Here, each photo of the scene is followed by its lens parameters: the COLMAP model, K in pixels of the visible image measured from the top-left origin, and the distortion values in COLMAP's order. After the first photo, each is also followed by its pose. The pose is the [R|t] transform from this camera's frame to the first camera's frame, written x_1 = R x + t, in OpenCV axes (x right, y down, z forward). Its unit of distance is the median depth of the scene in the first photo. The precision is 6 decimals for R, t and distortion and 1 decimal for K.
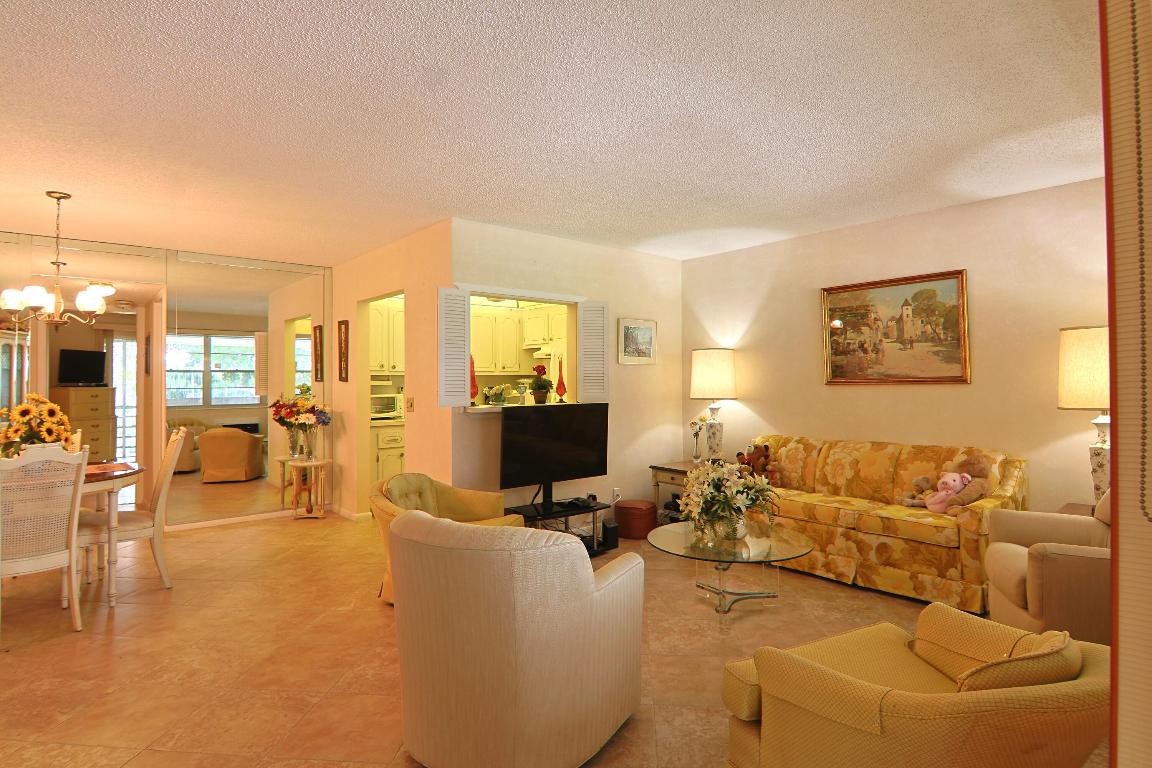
lens RADIAL K [[617.5, 0, 583.7], [0, 617.5, 376.8], [0, 0, 1]] dist [0.000944, 0.000109]
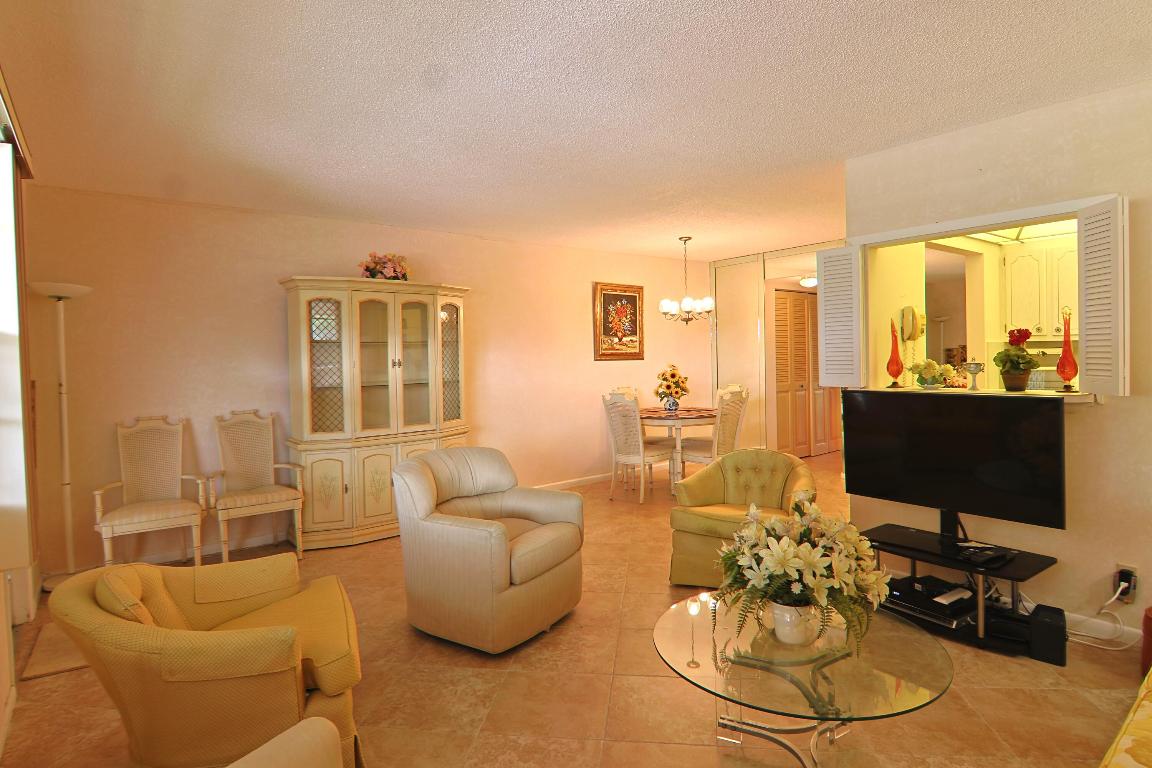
lens RADIAL K [[617.5, 0, 583.7], [0, 617.5, 376.8], [0, 0, 1]] dist [0.000944, 0.000109]
pose [[-0.028847, 0.033128, -0.999035, 0.656981], [0.013580, 0.999371, 0.032747, 0.003103], [0.999492, -0.012622, -0.029278, 0.676954]]
